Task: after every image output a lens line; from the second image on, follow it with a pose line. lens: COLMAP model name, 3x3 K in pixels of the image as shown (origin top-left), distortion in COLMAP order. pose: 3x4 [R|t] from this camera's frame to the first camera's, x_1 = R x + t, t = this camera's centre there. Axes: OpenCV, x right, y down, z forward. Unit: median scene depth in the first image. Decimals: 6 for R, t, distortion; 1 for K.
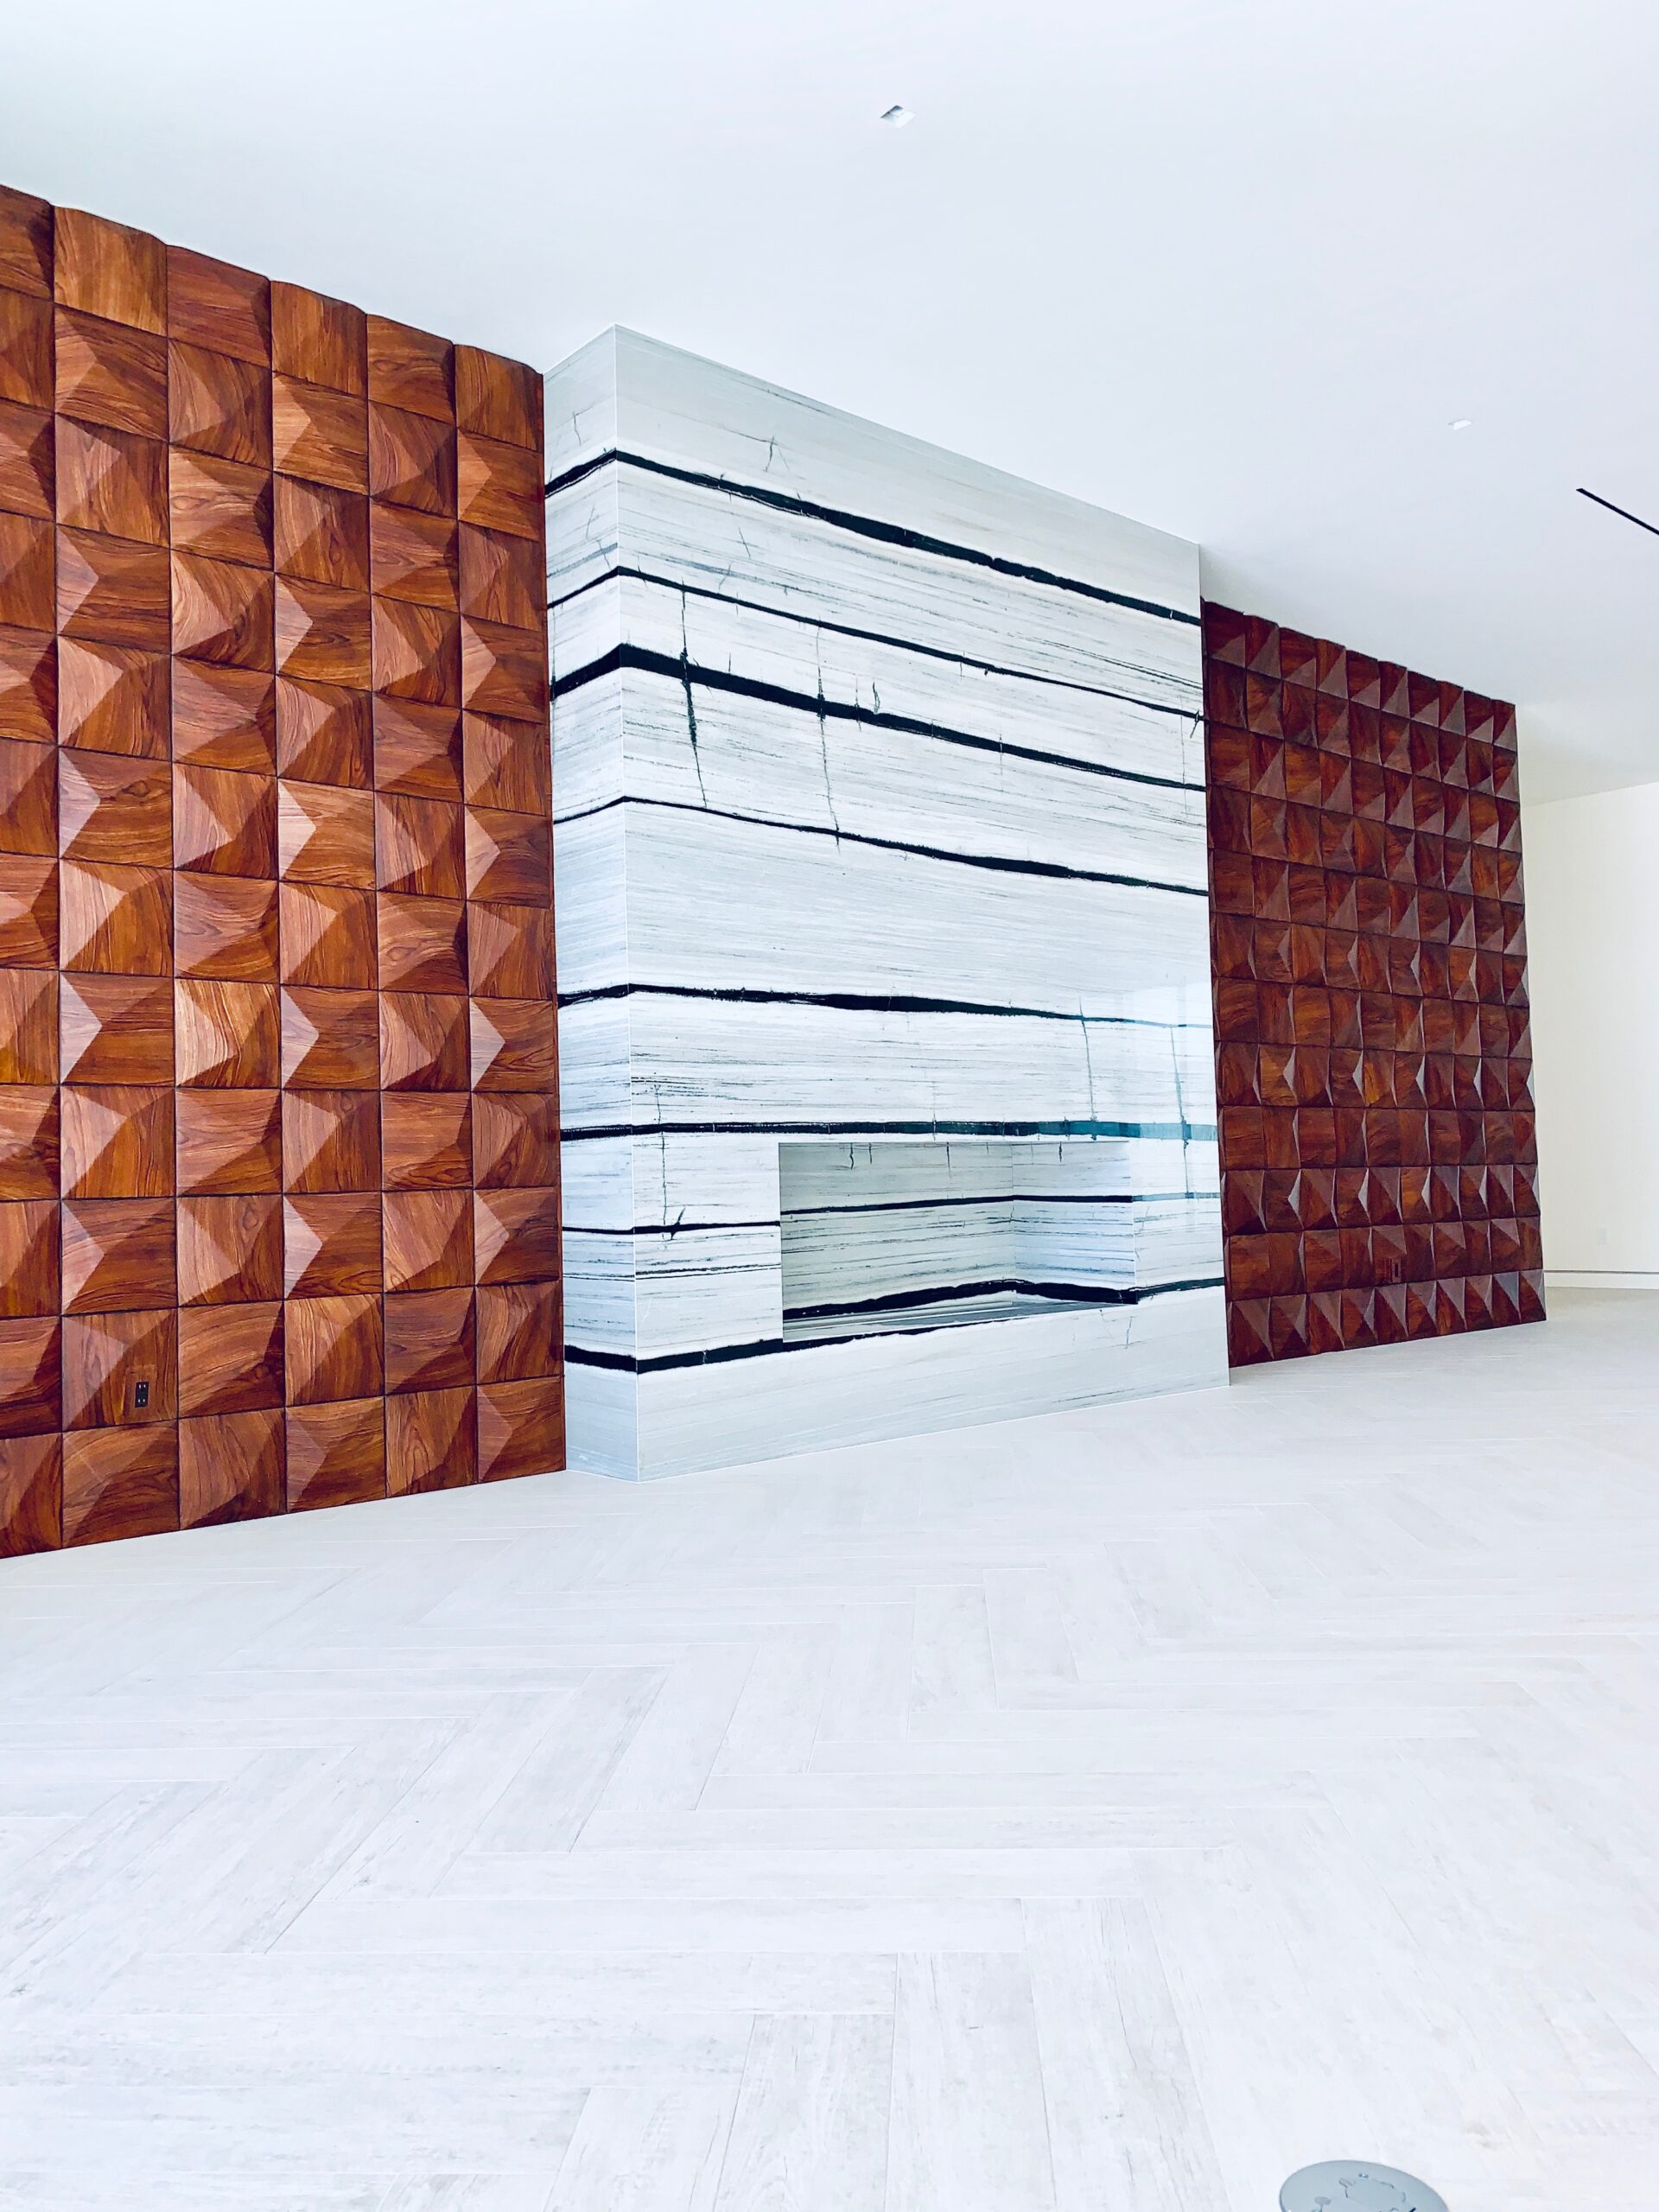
lens RADIAL K [[1680.4, 0, 829.5], [0, 1680.4, 1106.0], [0, 0, 1]] dist [0.005339, -0.072742]
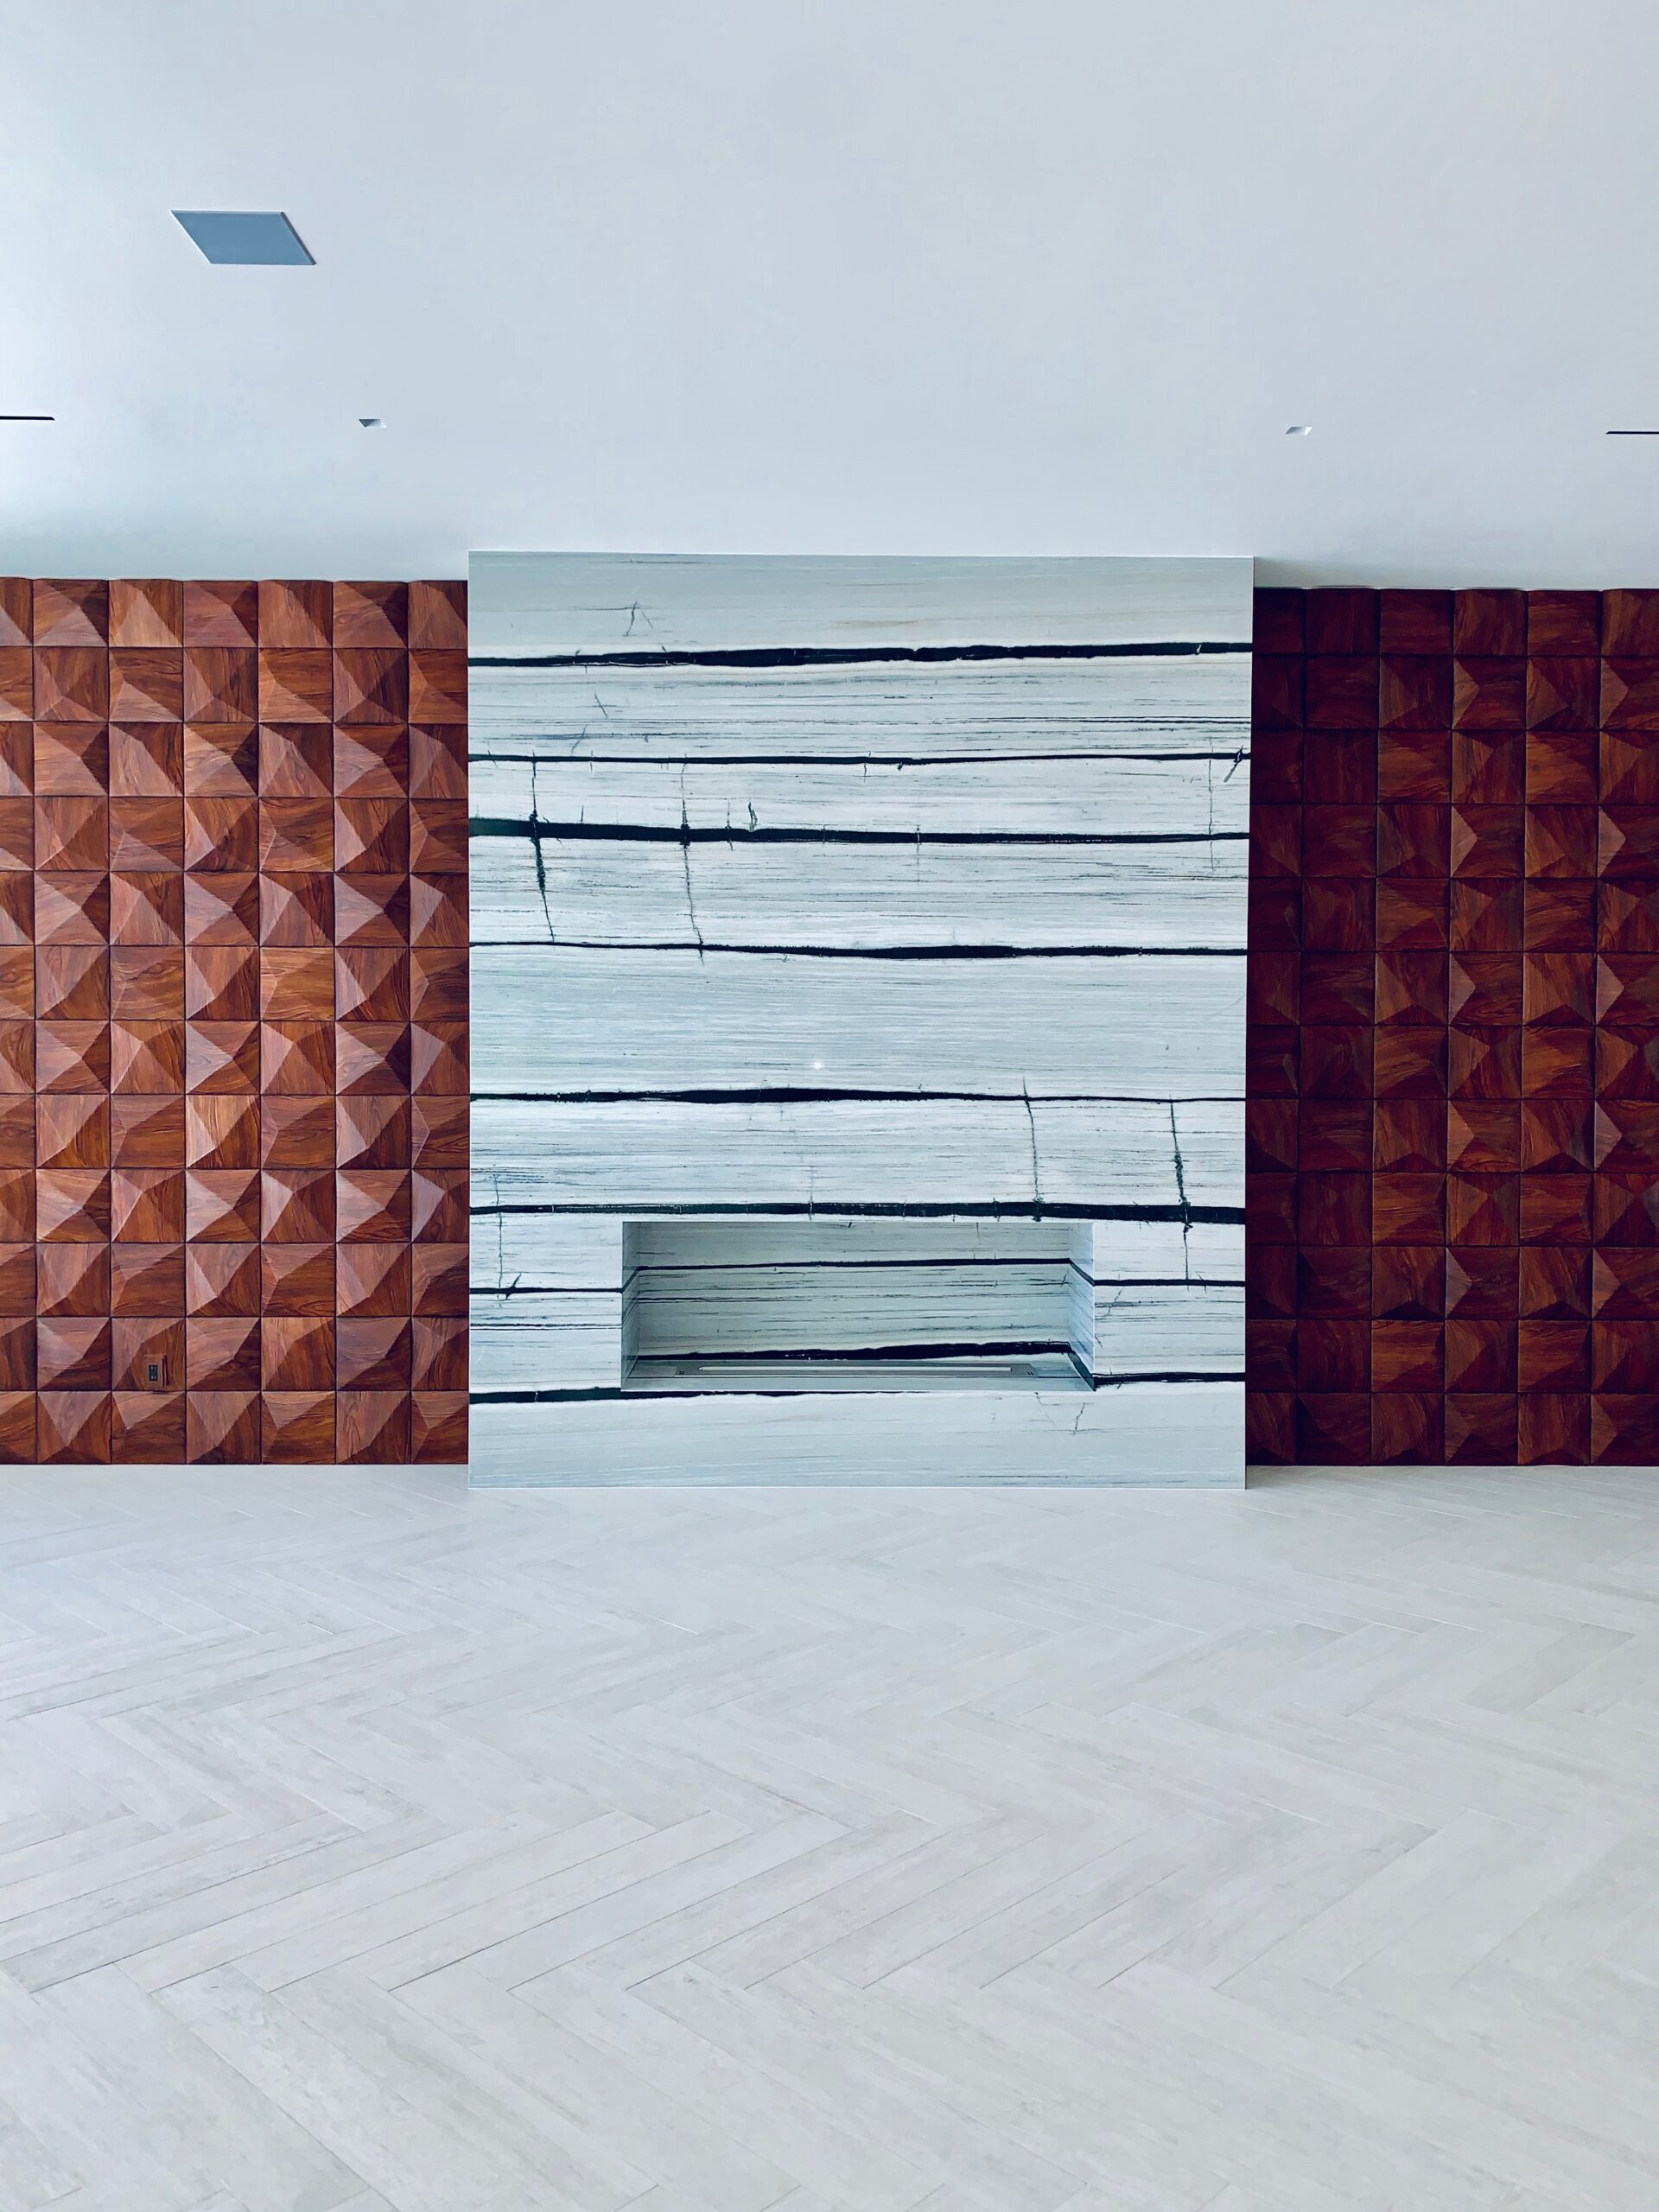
lens RADIAL K [[1648.7, 0, 833.6], [0, 1648.7, 1077.0], [0, 0, 1]] dist [0.046930, -0.246940]
pose [[0.763912, 0.034847, -0.644379, 0.860209], [0.005183, 0.998177, 0.060124, -0.154527], [0.645300, -0.049270, 0.762339, 0.232193]]
